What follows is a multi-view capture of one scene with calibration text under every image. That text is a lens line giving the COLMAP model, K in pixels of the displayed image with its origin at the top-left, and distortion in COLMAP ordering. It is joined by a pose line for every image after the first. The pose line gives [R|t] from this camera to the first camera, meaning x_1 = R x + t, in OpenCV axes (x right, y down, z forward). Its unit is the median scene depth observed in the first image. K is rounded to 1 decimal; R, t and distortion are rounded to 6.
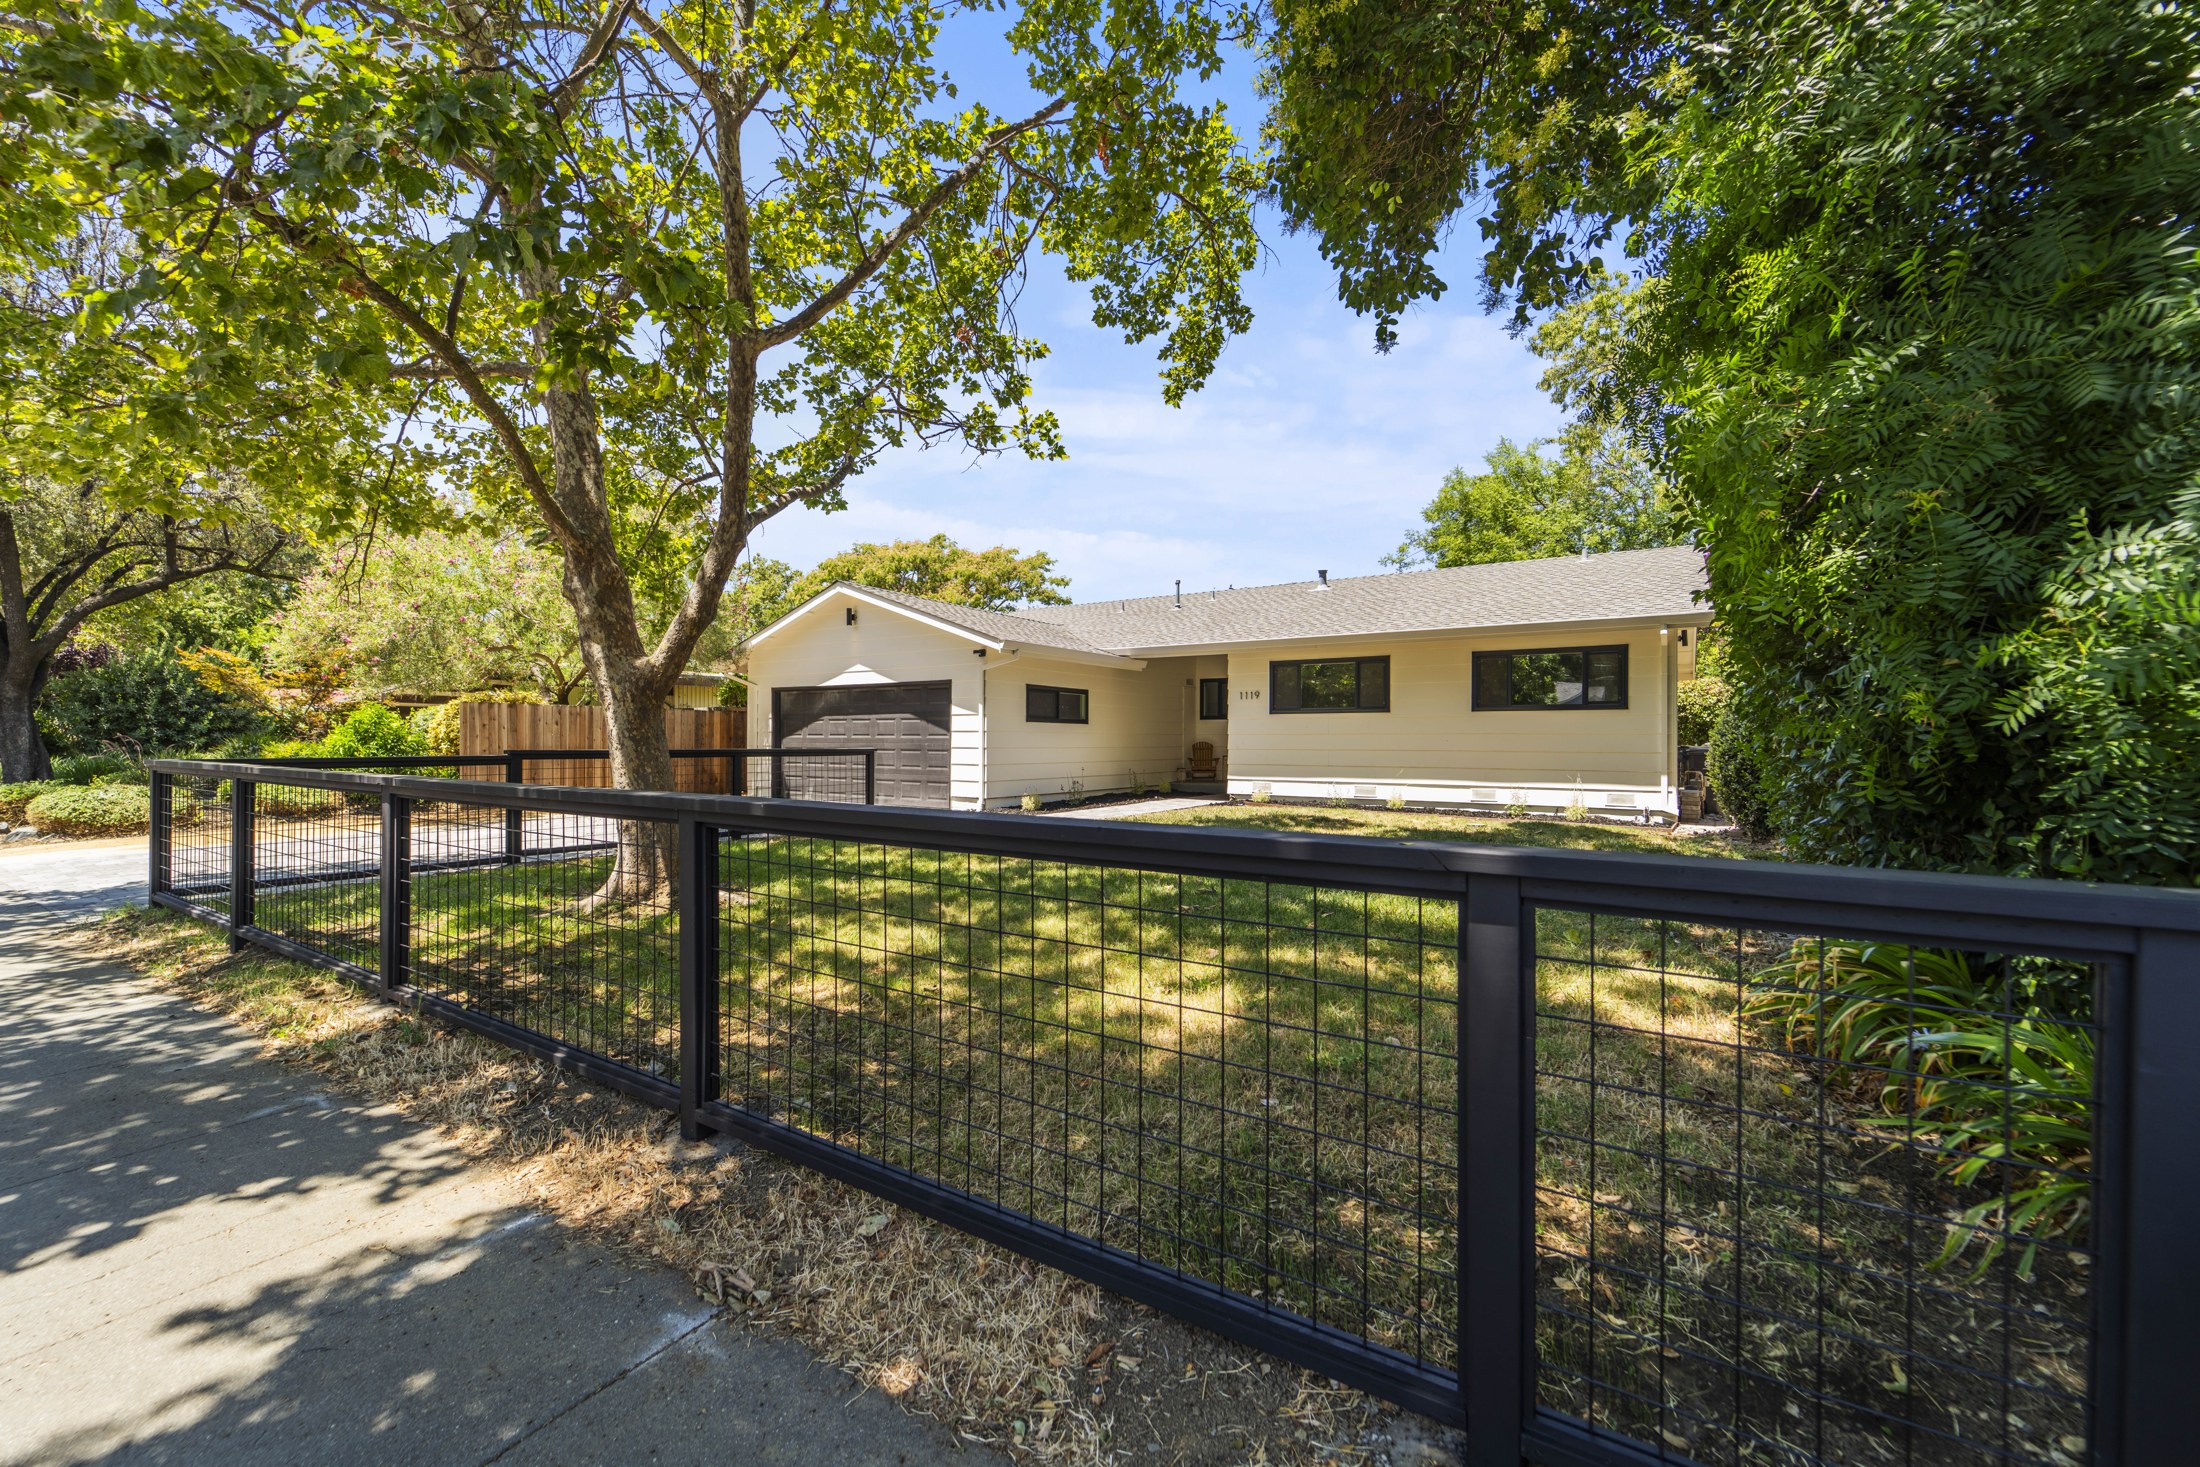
lens RADIAL K [[905.9, 0, 1095.1], [0, 905.9, 738.5], [0, 0, 1]] dist [-0.027863, -0.000177]
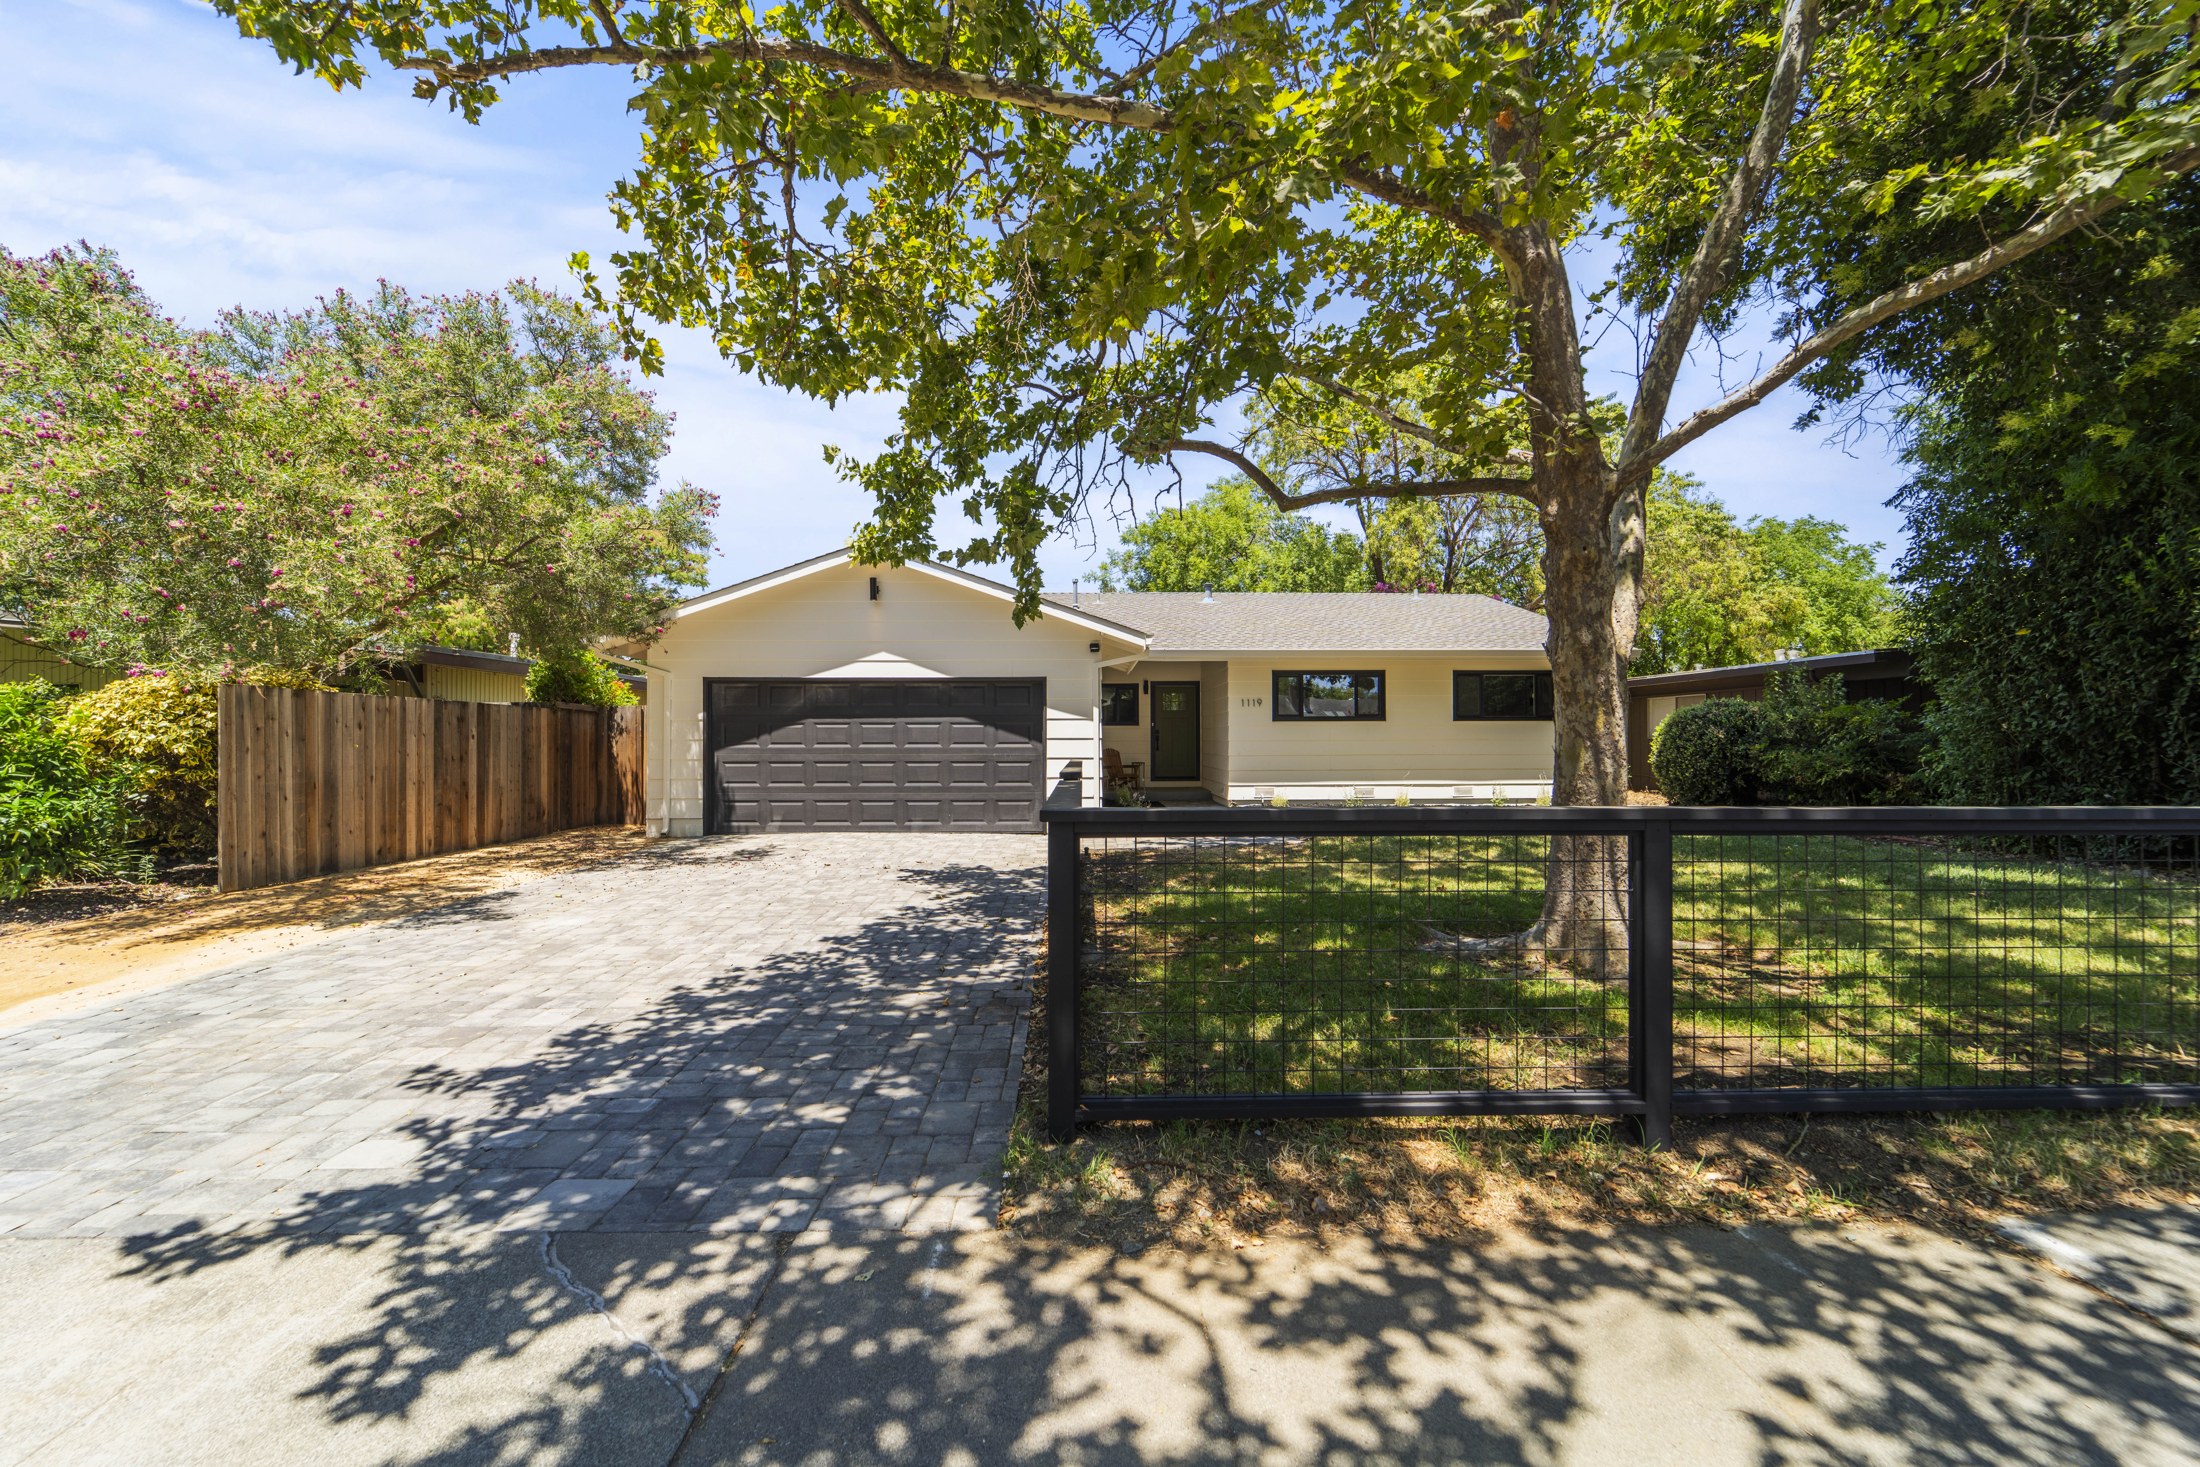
lens RADIAL K [[905.9, 0, 1095.1], [0, 905.9, 738.5], [0, 0, 1]] dist [-0.027863, -0.000177]
pose [[0.815946, -0.001871, 0.578125, -0.573543], [0.005181, 0.999978, -0.004076, -0.004325], [-0.578105, 0.006322, 0.815938, 0.281735]]
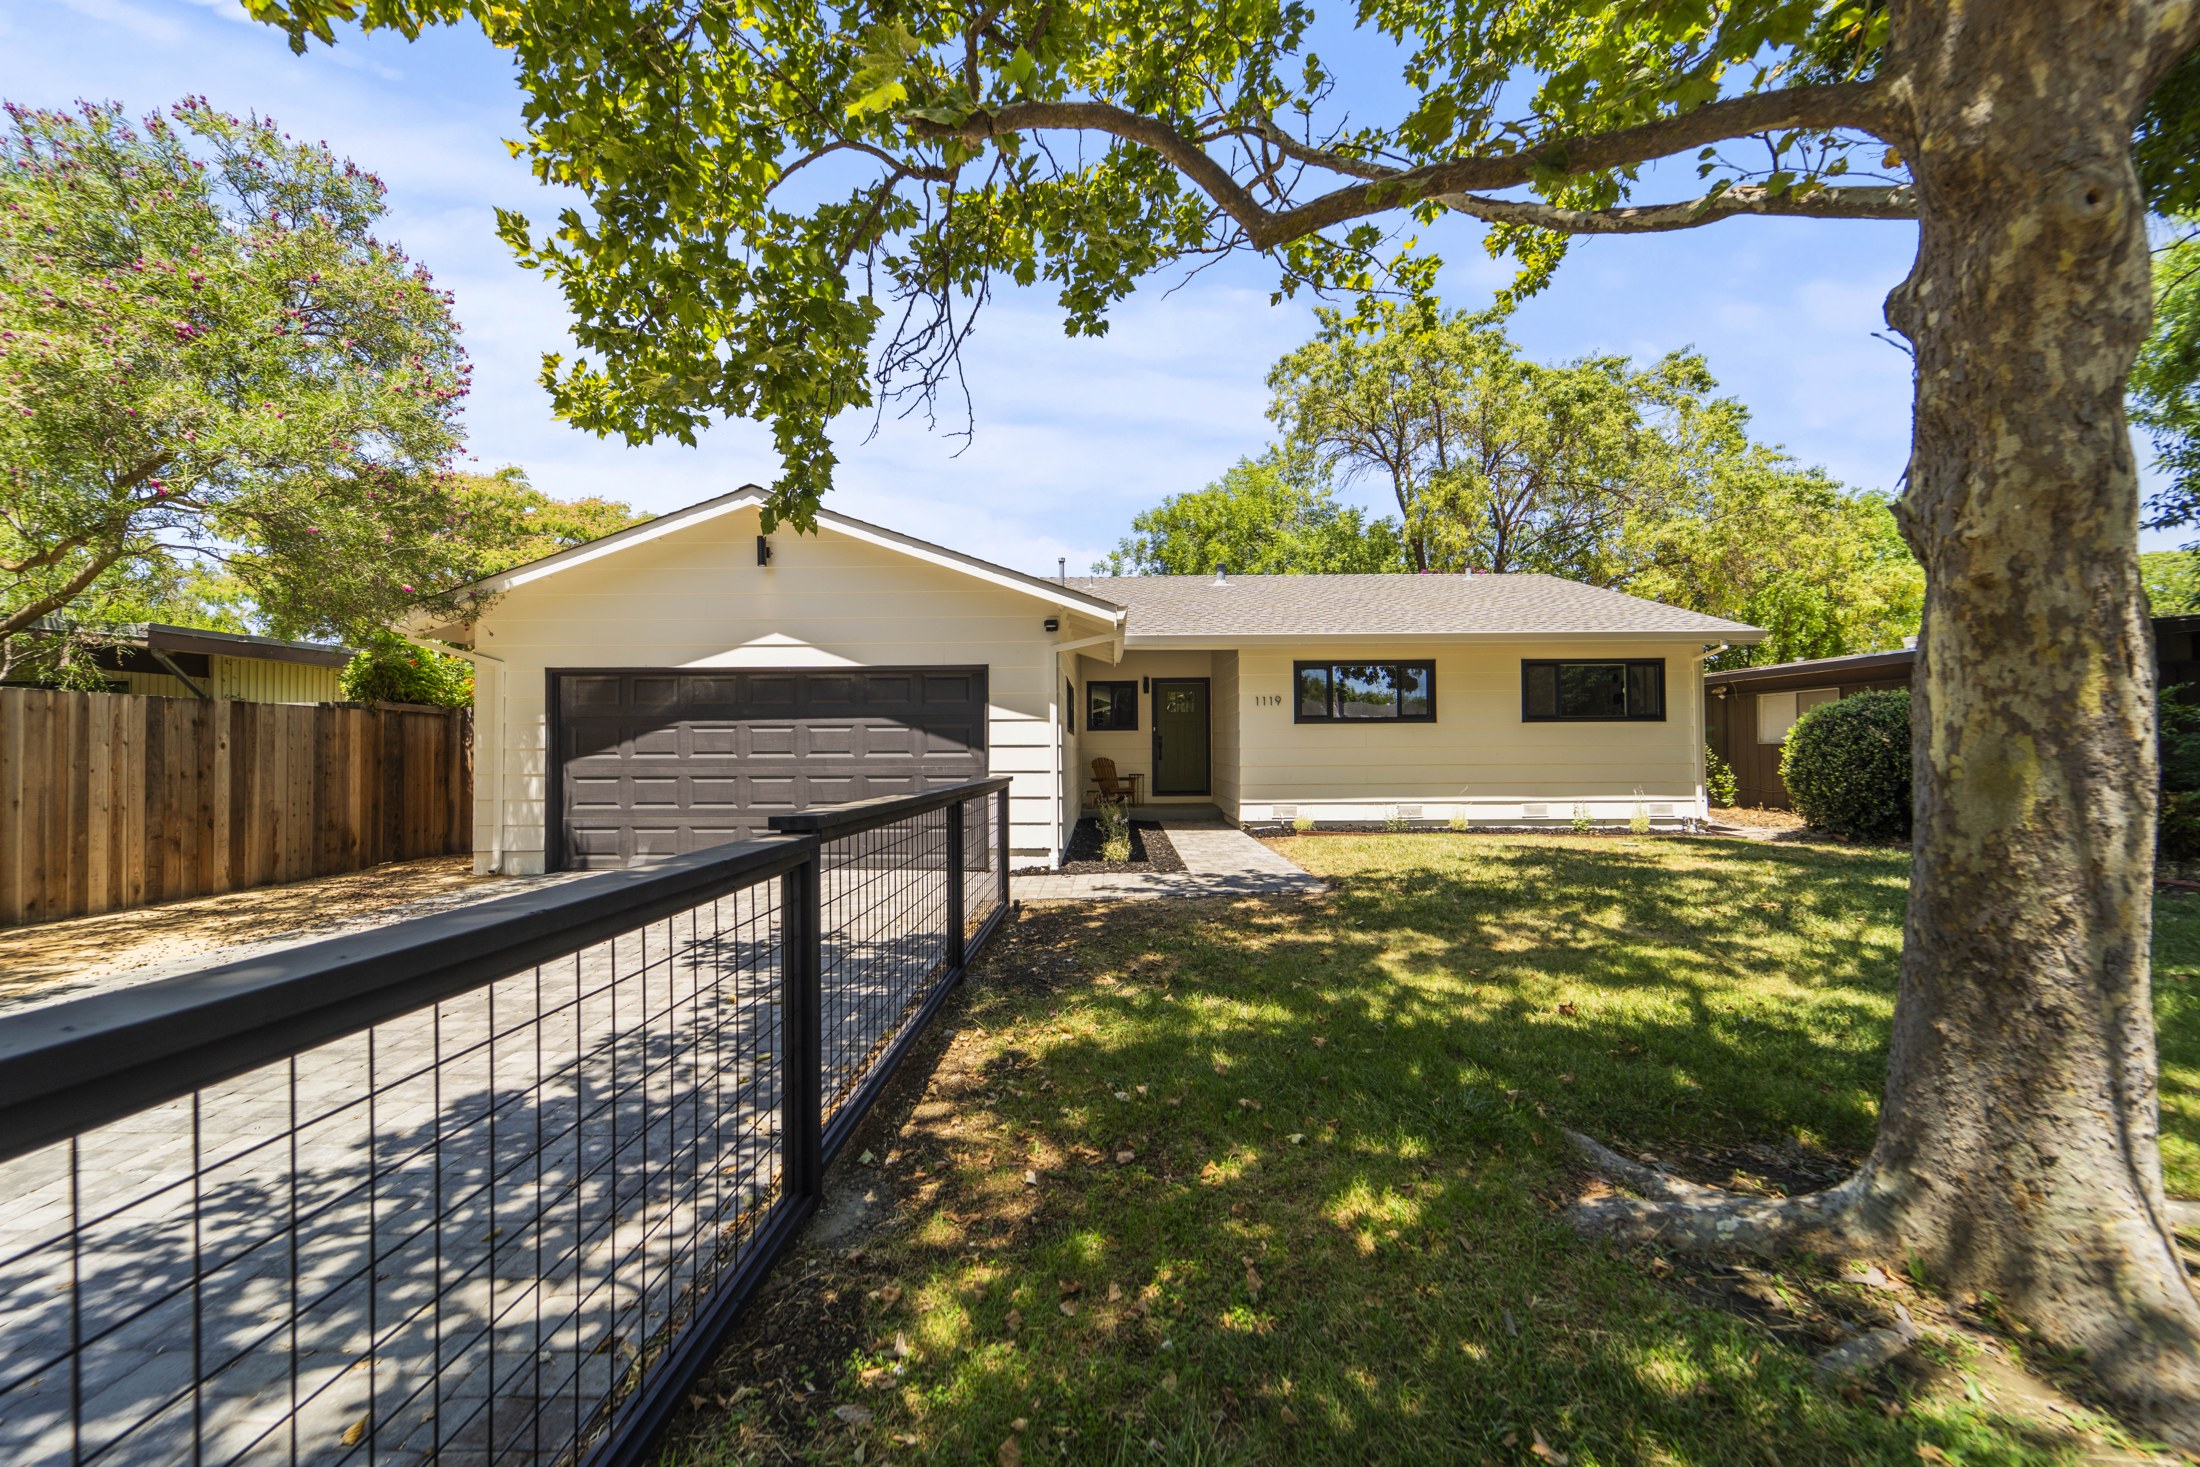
lens RADIAL K [[905.9, 0, 1095.1], [0, 905.9, 738.5], [0, 0, 1]] dist [-0.027863, -0.000177]
pose [[0.837377, 0.000029, 0.546626, -0.419272], [0.008594, 0.999876, -0.013220, -0.004003], [-0.546558, 0.015768, 0.837273, 0.411591]]
